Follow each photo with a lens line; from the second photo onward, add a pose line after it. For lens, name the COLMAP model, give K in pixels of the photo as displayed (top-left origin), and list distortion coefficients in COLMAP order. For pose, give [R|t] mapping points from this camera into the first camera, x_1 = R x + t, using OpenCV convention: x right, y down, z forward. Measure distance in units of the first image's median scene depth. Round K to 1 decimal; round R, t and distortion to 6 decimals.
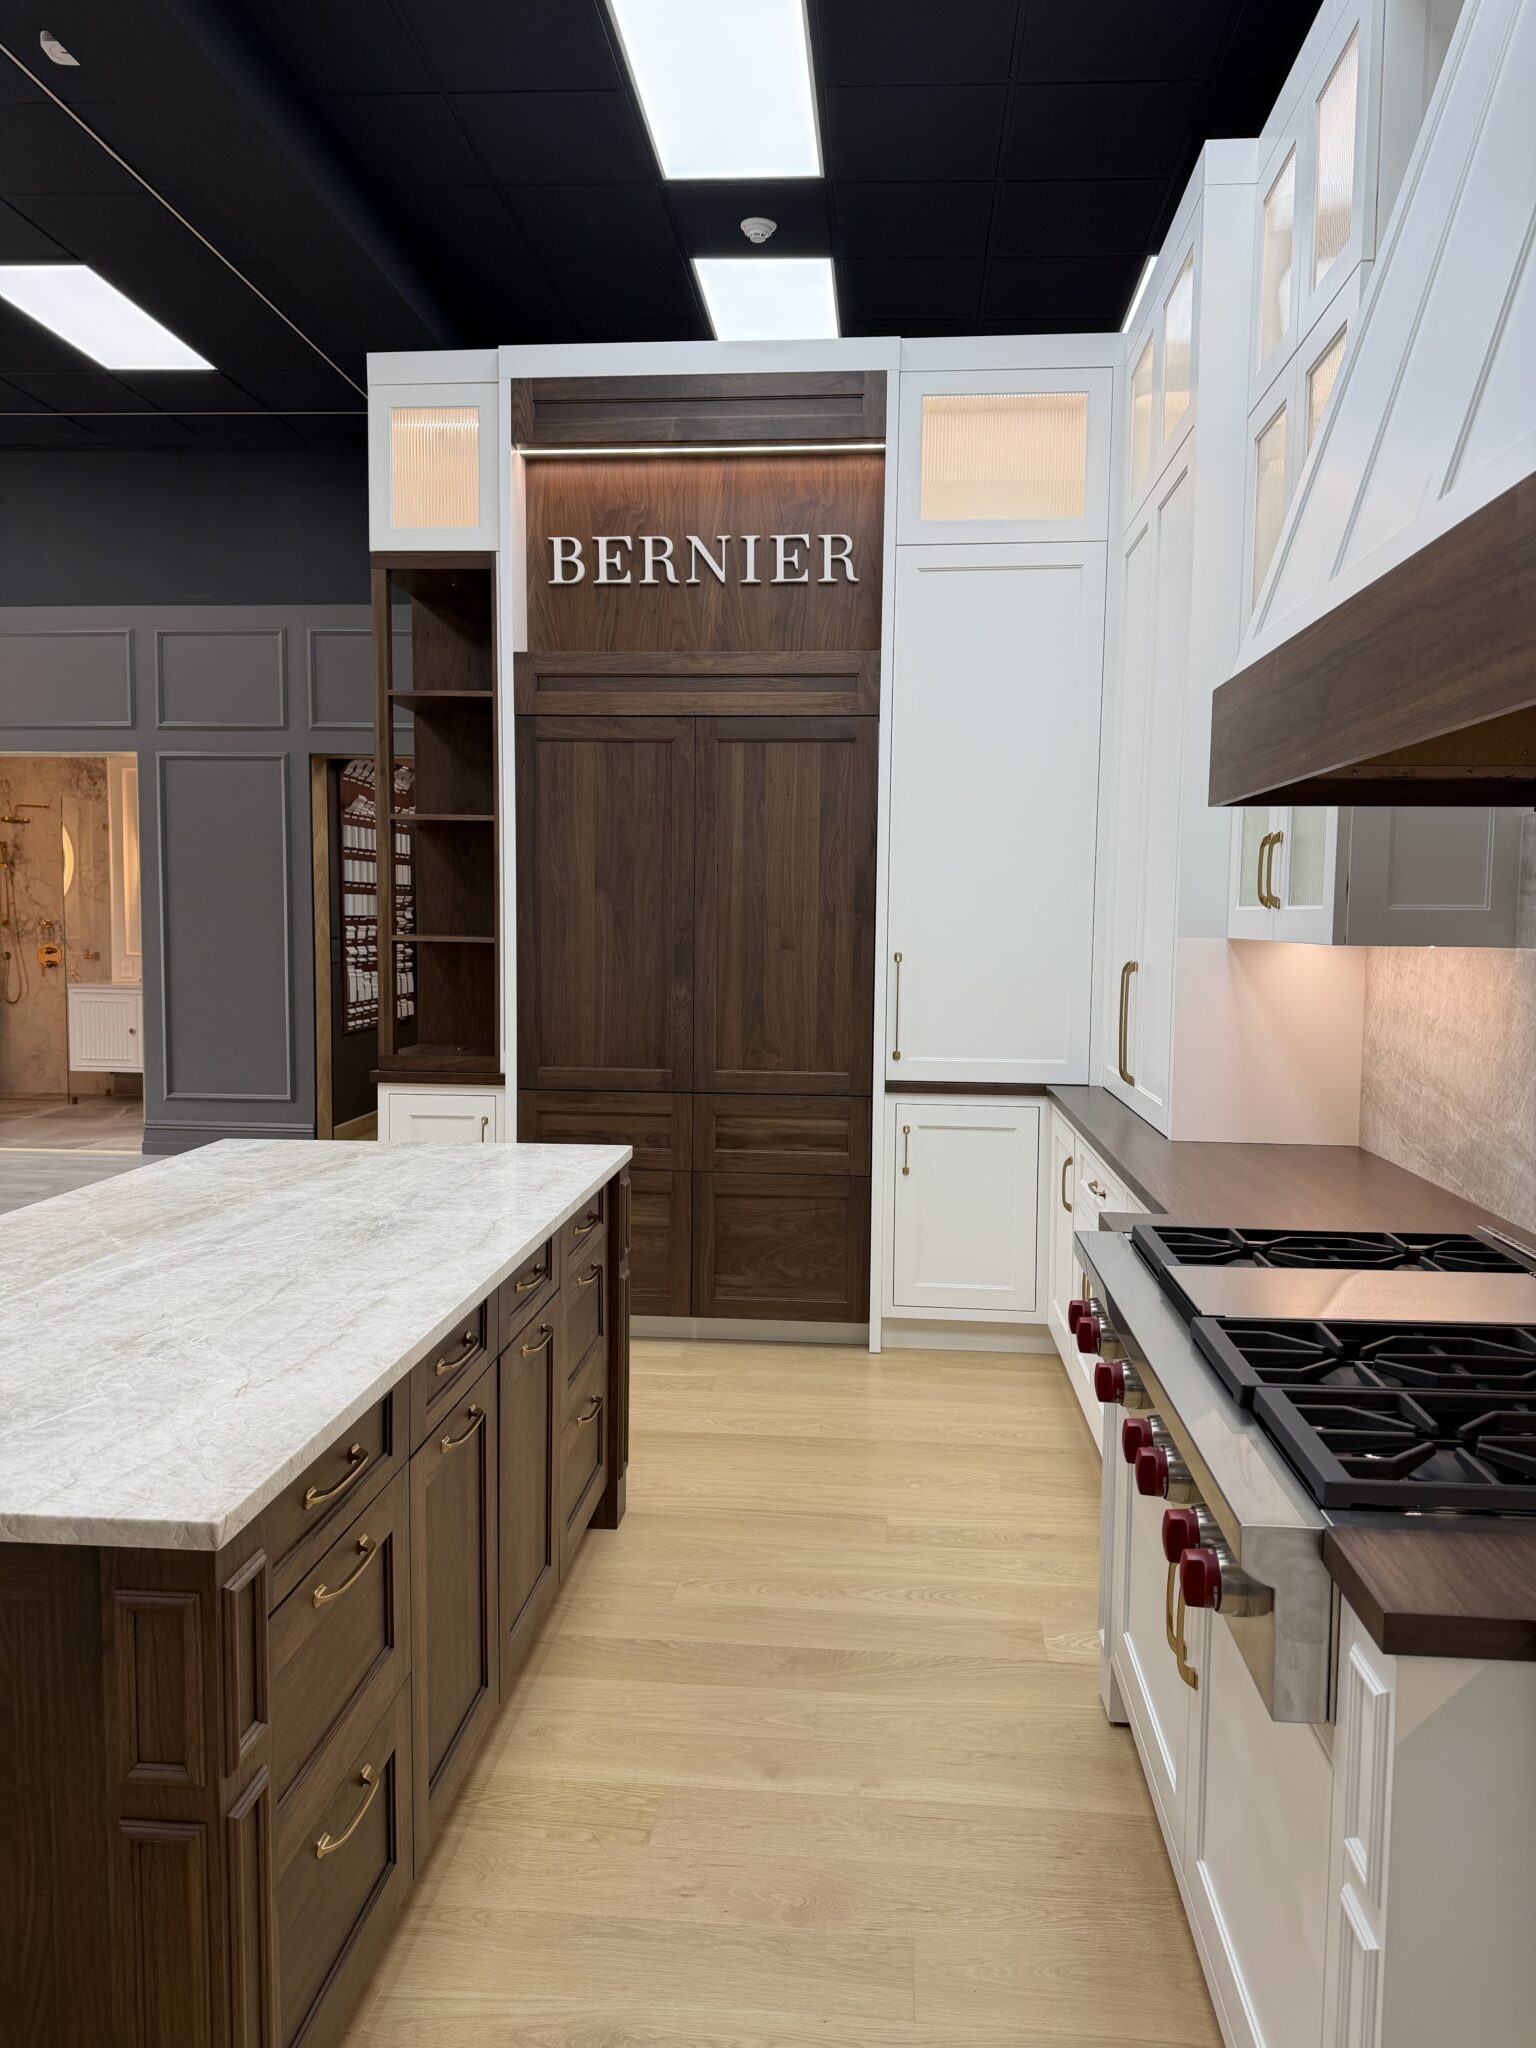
lens RADIAL K [[1422.8, 0, 761.7], [0, 1422.8, 1018.9], [0, 0, 1]] dist [0.188055, -0.319199]
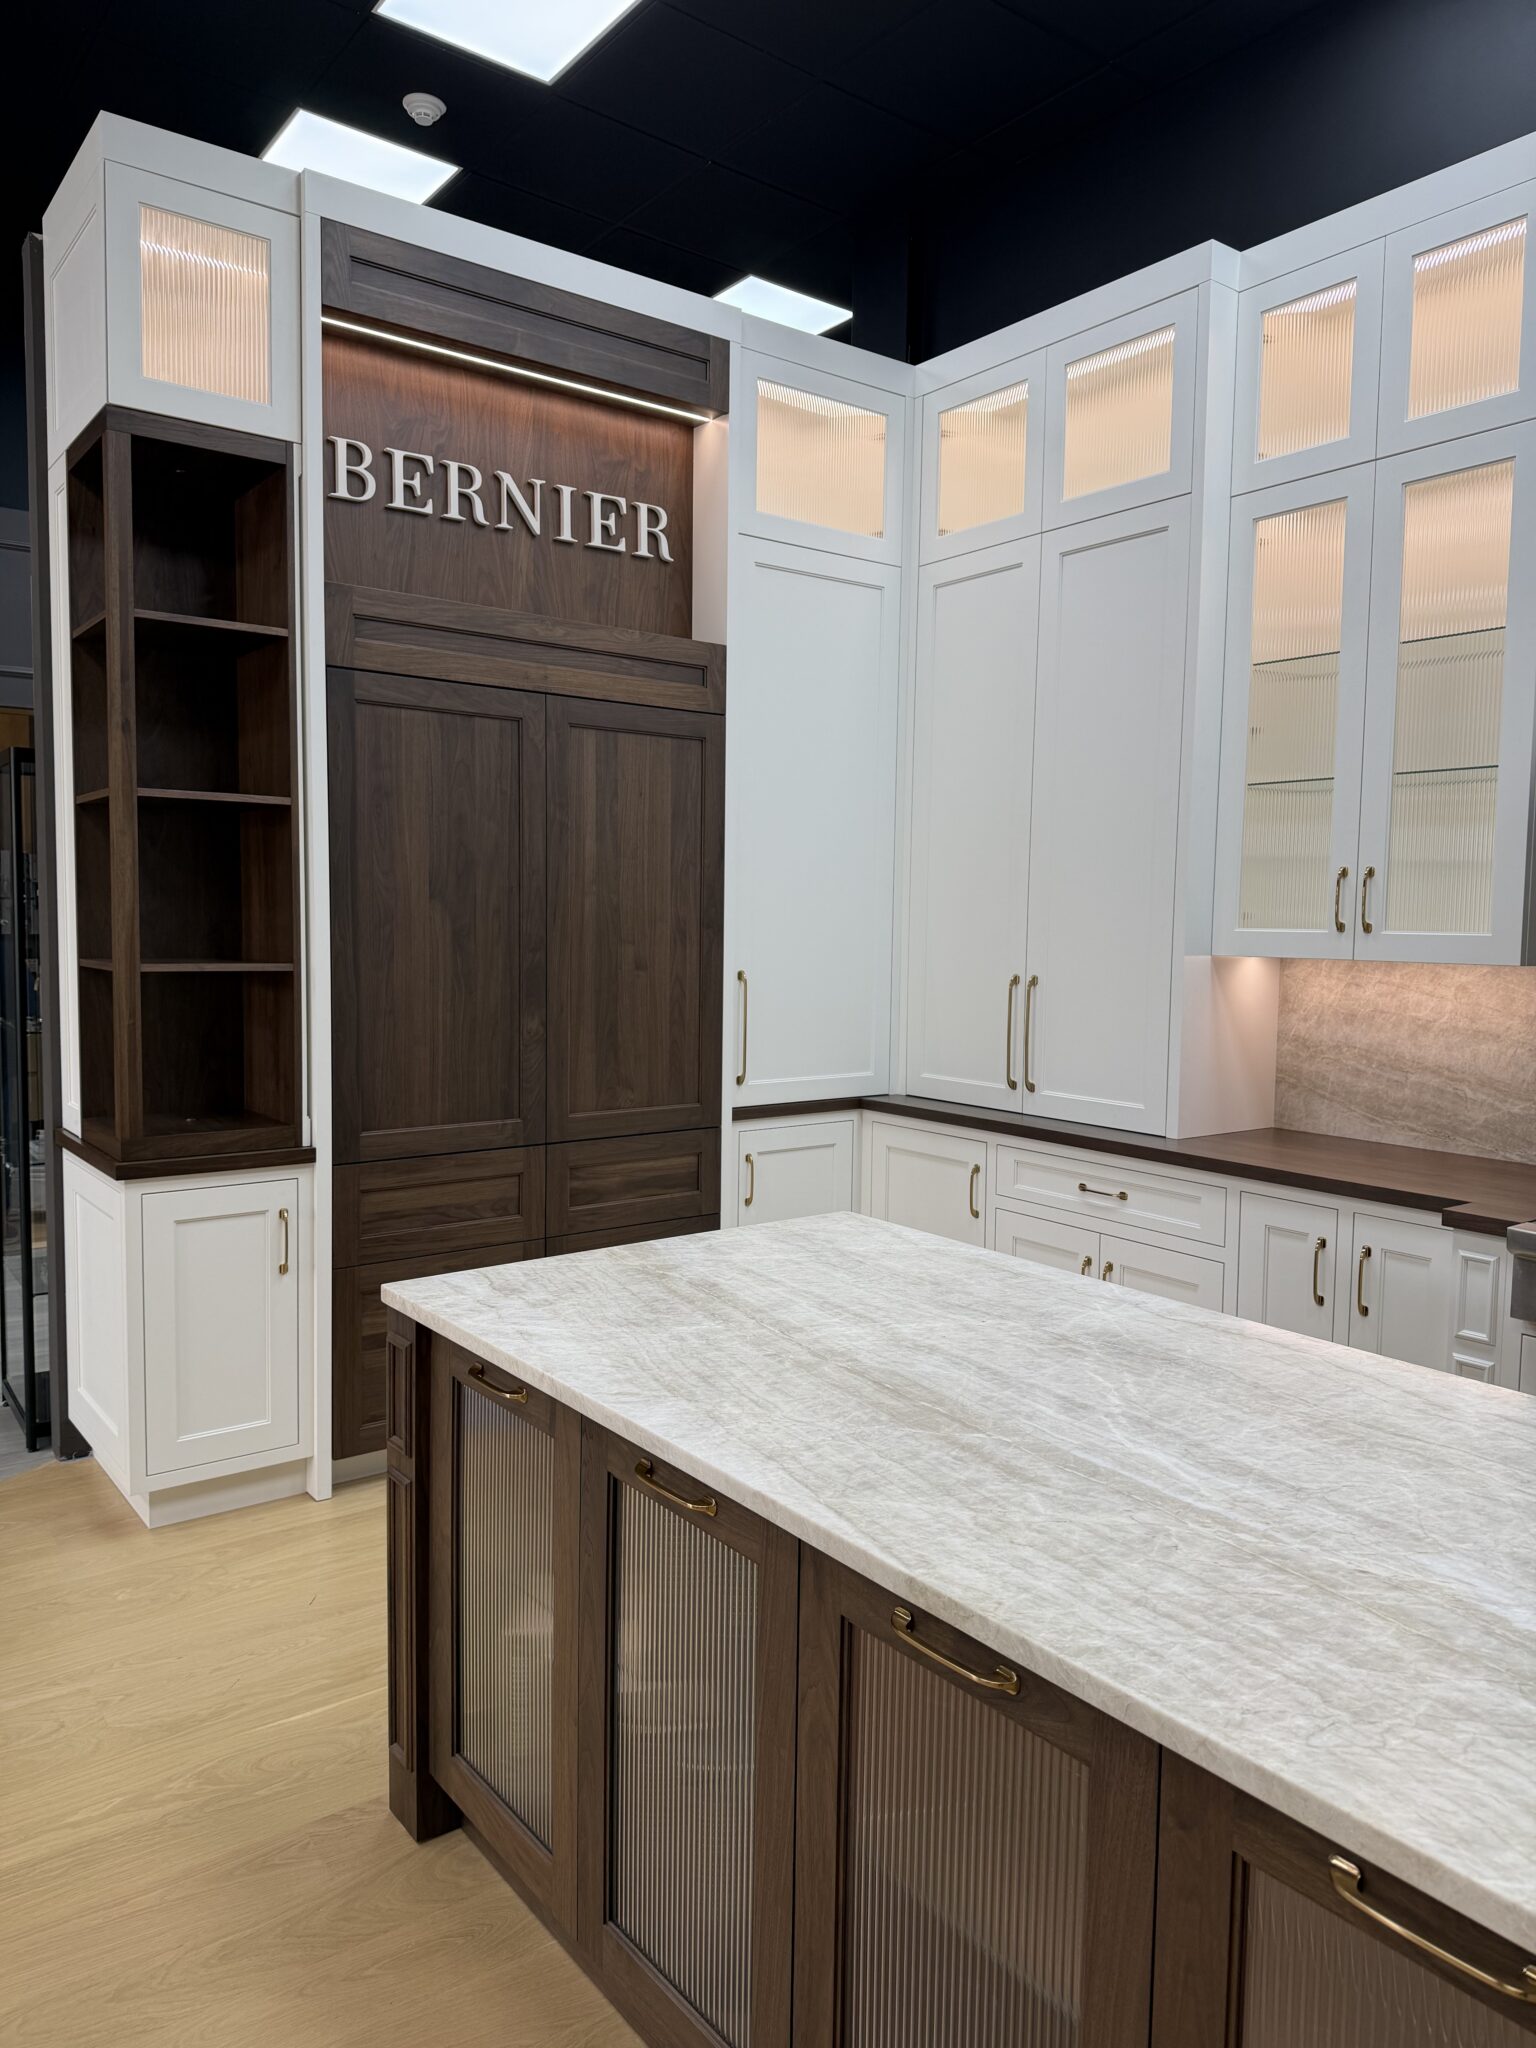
lens RADIAL K [[1424.5, 0, 765.4], [0, 1424.5, 1023.2], [0, 0, 1]] dist [0.189002, -0.394813]
pose [[0.743648, -0.051441, 0.666589, -0.514703], [0.044466, 0.998633, 0.027459, -0.036696], [-0.667091, 0.009220, 0.744919, 0.290440]]
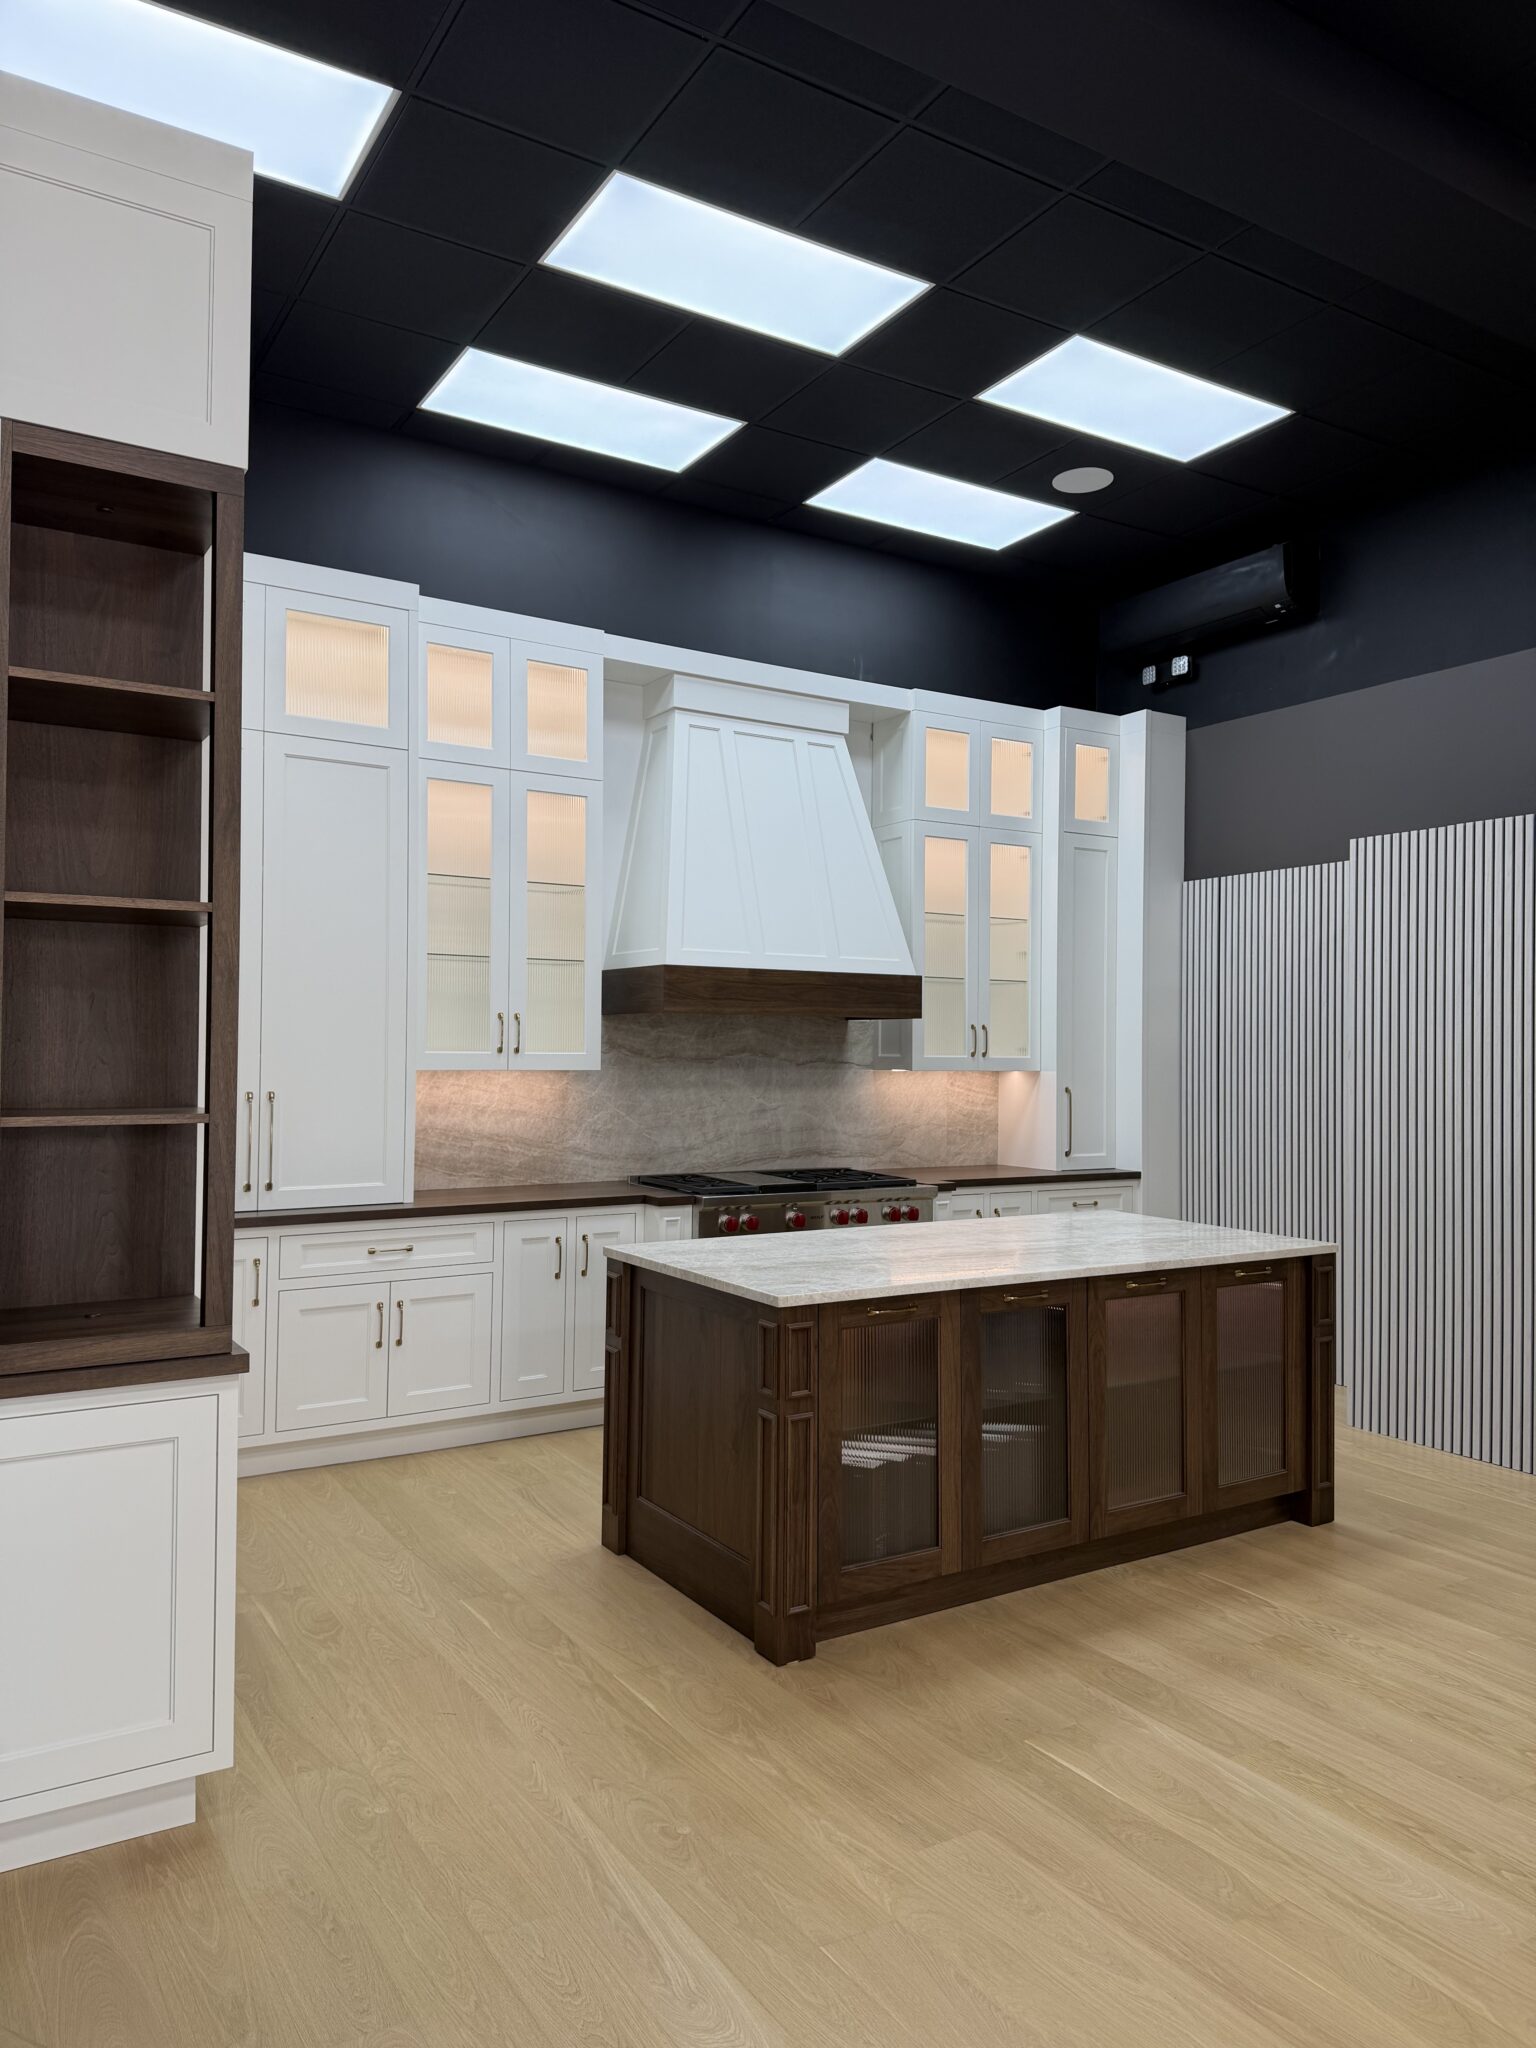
lens RADIAL K [[1424.5, 0, 765.4], [0, 1424.5, 1023.2], [0, 0, 1]] dist [0.189002, -0.394813]
pose [[-0.600500, 0.000198, 0.799625, -0.883881], [0.044708, 0.998444, 0.033327, -0.106271], [-0.798374, 0.055762, -0.599575, 1.213728]]
